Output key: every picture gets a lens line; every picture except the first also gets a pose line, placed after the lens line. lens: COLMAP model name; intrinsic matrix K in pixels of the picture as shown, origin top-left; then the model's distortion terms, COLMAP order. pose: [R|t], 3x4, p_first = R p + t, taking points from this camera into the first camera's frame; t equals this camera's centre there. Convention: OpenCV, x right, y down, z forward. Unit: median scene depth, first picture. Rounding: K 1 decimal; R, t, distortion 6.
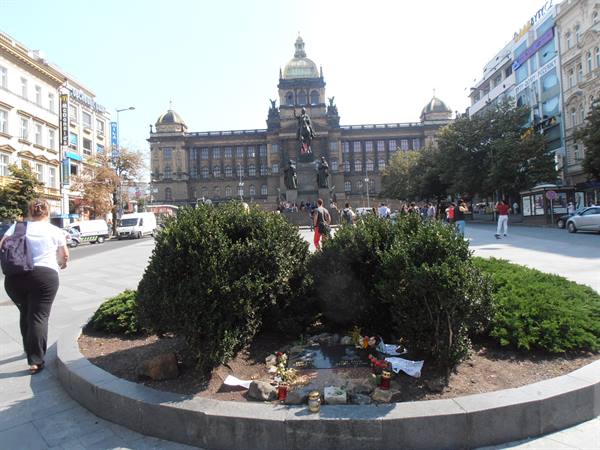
lens RADIAL K [[422.4, 0, 301.8], [0, 422.4, 222.6], [0, 0, 1]] dist [-0.009629, 0.001026]
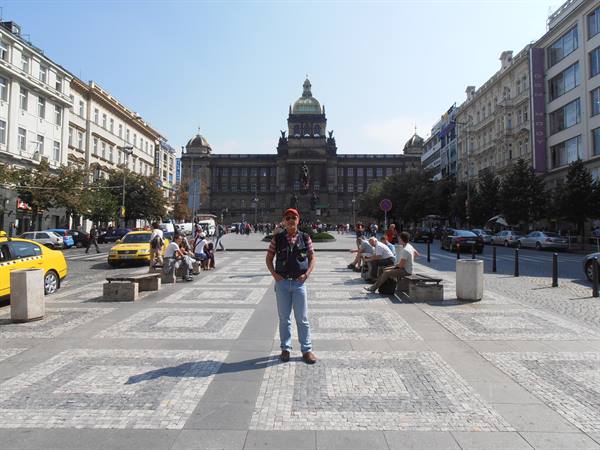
lens RADIAL K [[422.4, 0, 299.2], [0, 422.4, 224.9], [0, 0, 1]] dist [-0.009629, 0.001026]
pose [[0.998883, 0.045550, -0.012575, 0.006146], [-0.045801, 0.998742, -0.020416, 0.004654], [0.011629, 0.020969, 0.999712, -0.218353]]
